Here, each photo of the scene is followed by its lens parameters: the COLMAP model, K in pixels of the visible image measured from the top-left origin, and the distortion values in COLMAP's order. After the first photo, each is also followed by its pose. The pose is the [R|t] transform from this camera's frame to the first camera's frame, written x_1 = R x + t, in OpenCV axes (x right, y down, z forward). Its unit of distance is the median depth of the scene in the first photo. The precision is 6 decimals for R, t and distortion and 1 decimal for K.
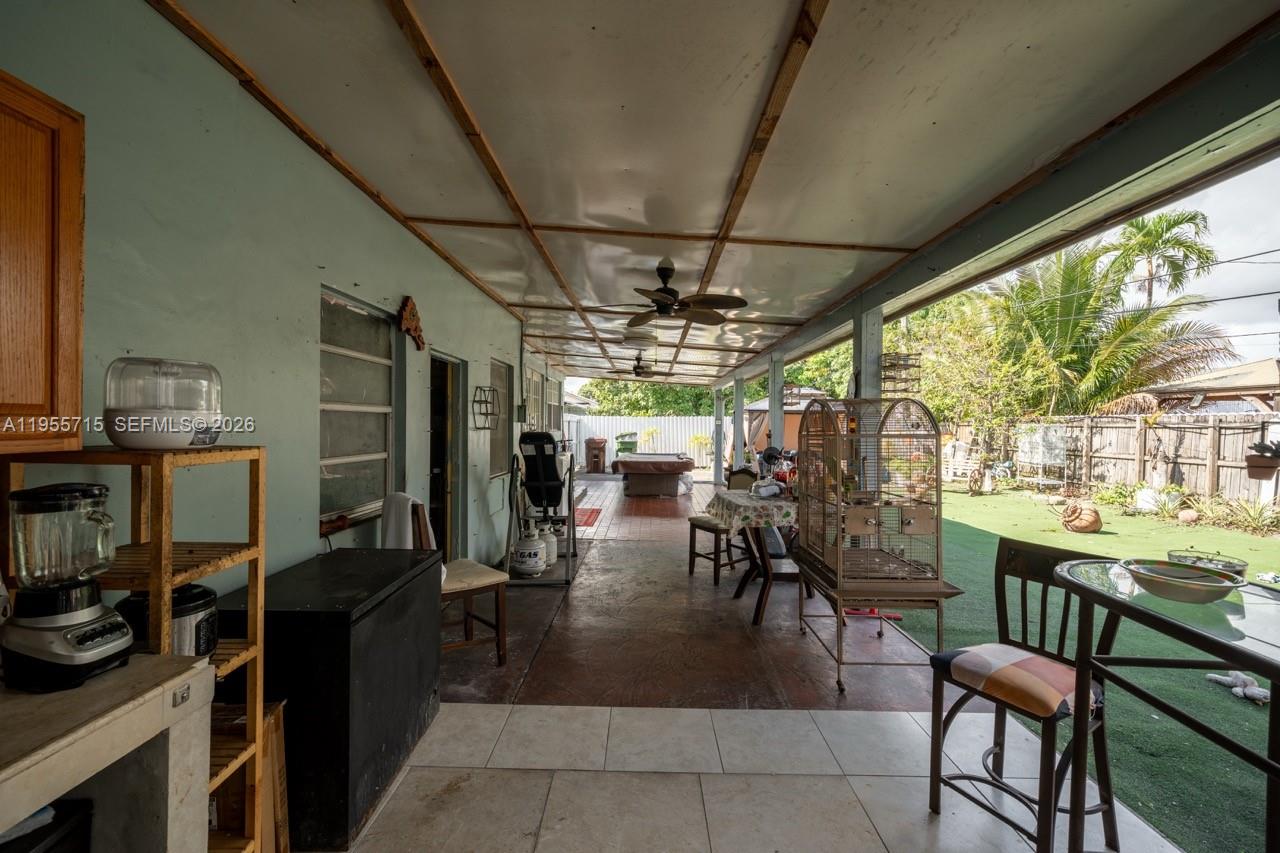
lens RADIAL K [[541.5, 0, 635.2], [0, 541.5, 433.6], [0, 0, 1]] dist [0.010344, 0.000143]
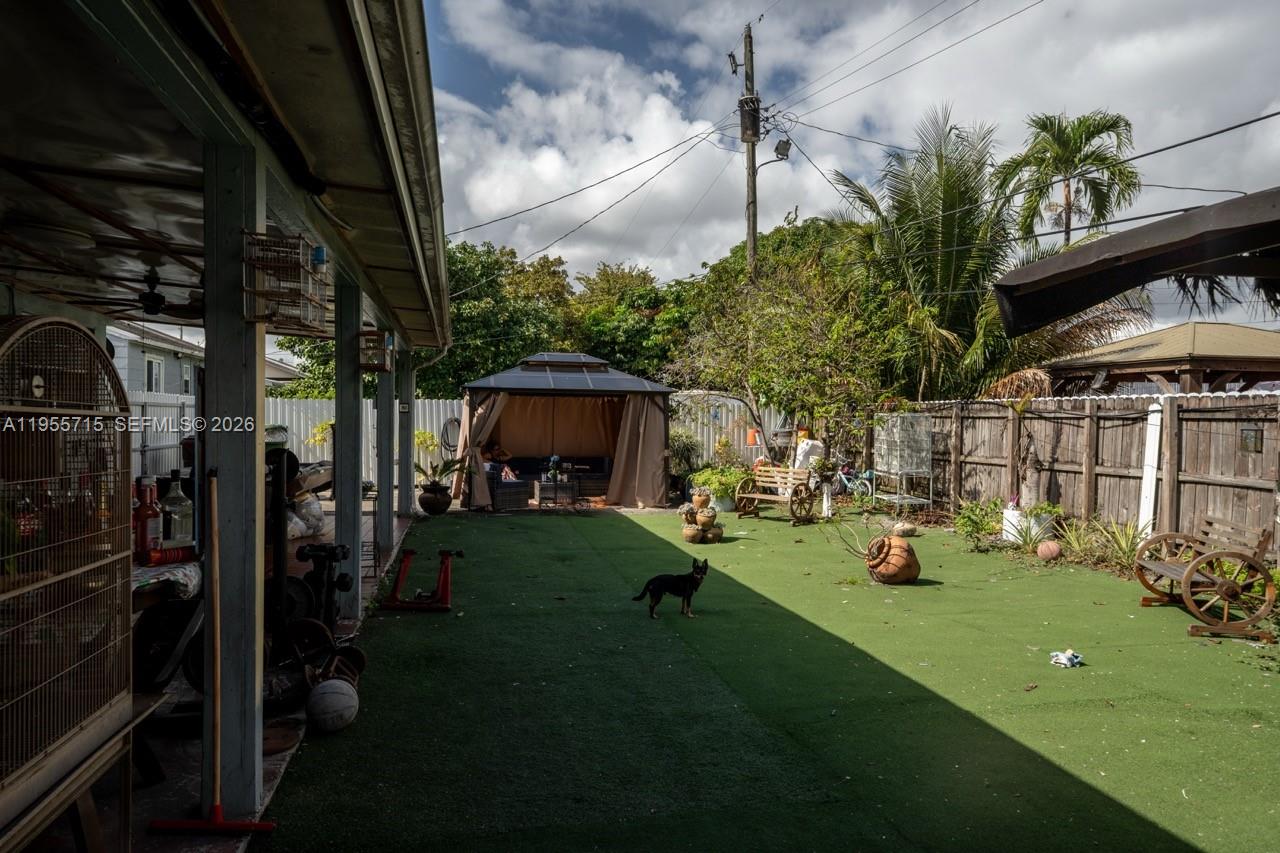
lens RADIAL K [[837.0, 0, 639.3], [0, 837.0, 432.1], [0, 0, 1]] dist [0.034550, 0.003389]
pose [[0.973776, -0.000540, 0.227507, 0.294682], [0.000445, 1.000000, 0.000469, 0.006673], [-0.227507, -0.000356, 0.973776, 0.119818]]
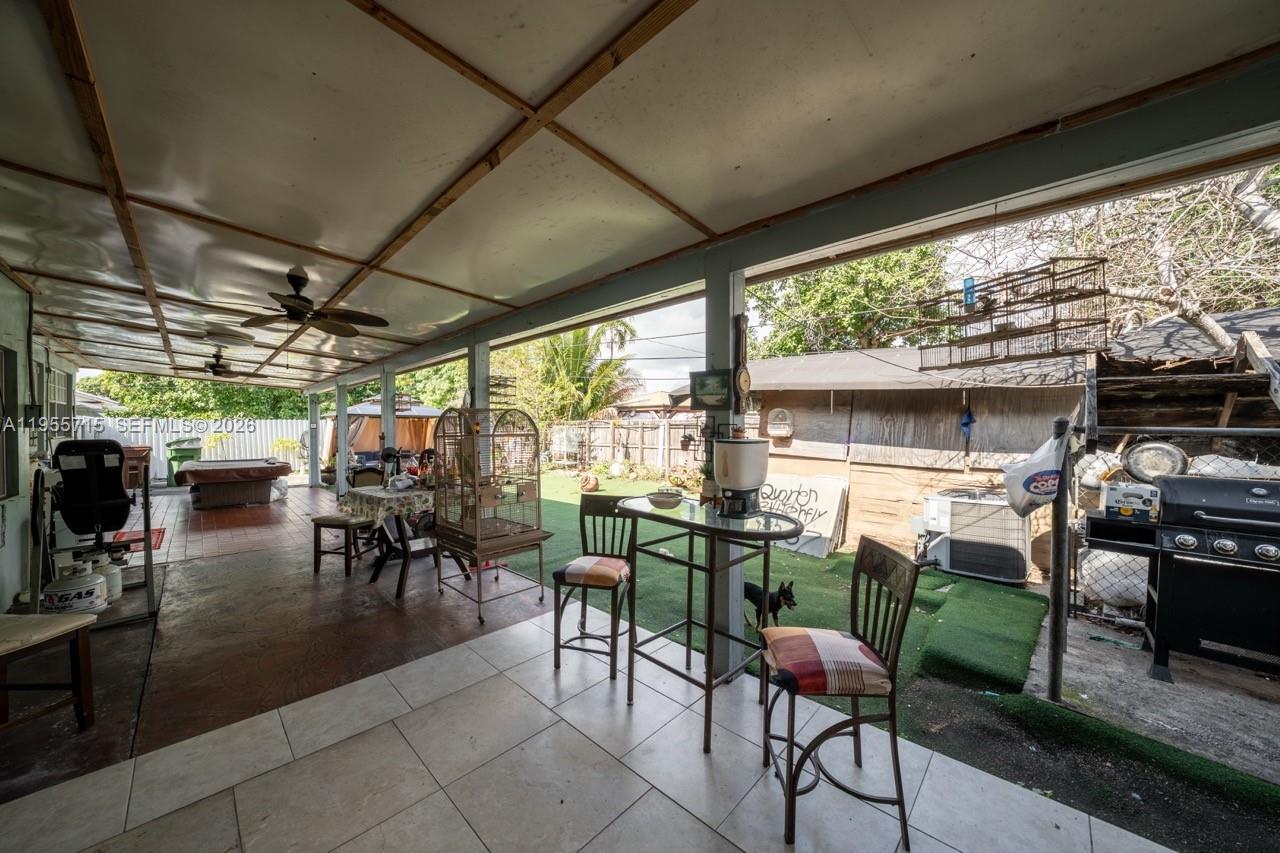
lens RADIAL K [[444.1, 0, 635.1], [0, 444.1, 431.5], [0, 0, 1]] dist [-0.010137, -0.000011]
pose [[0.685091, -0.014144, 0.728320, -0.055415], [0.018561, 0.999826, 0.001958, -0.000591], [-0.728221, 0.012177, 0.685234, -0.015978]]
